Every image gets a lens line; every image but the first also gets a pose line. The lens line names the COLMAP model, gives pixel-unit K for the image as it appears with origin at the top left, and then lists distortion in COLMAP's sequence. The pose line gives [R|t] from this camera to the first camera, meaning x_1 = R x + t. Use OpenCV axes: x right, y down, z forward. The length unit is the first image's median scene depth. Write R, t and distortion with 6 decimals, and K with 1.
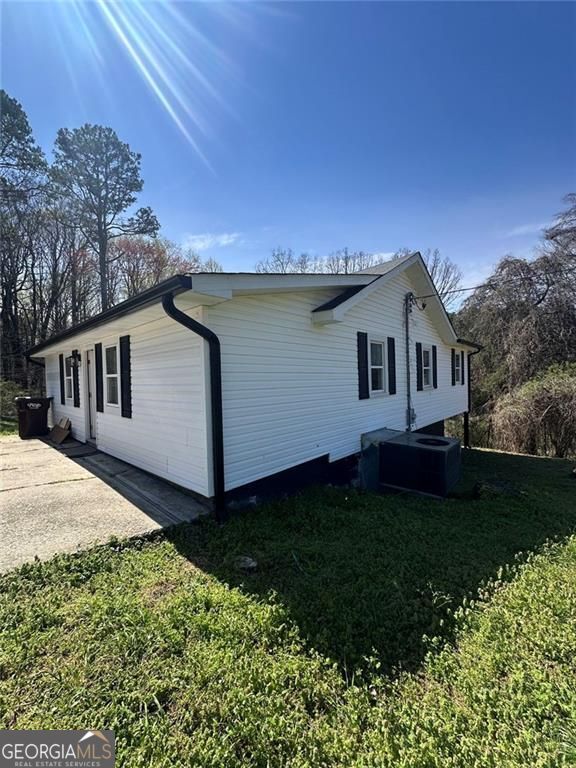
lens RADIAL K [[305.8, 0, 287.5], [0, 305.8, 383.1], [0, 0, 1]] dist [-0.002138, -0.000835]
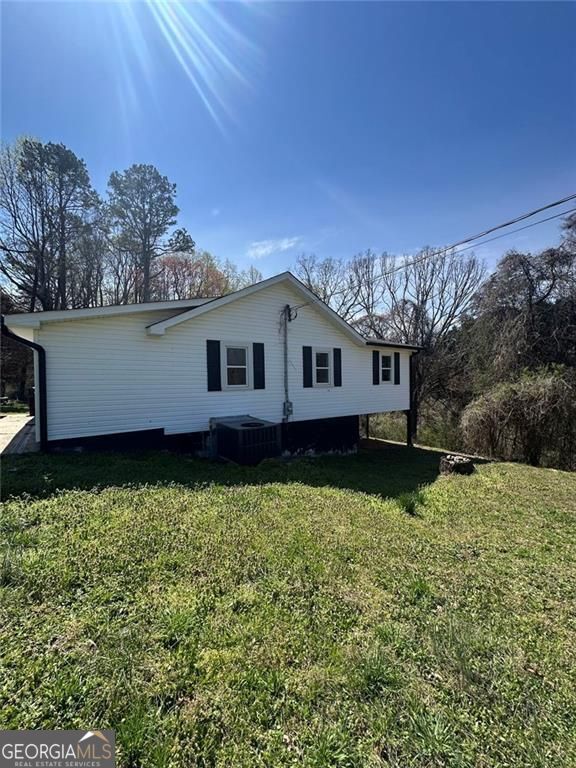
lens RADIAL K [[305.8, 0, 289.6], [0, 305.8, 385.5], [0, 0, 1]] dist [-0.002138, -0.000835]
pose [[0.977515, 0.017830, -0.210111, 0.223456], [-0.016650, 0.999834, 0.007384, 0.003419], [0.210208, -0.003719, 0.977650, -0.055764]]
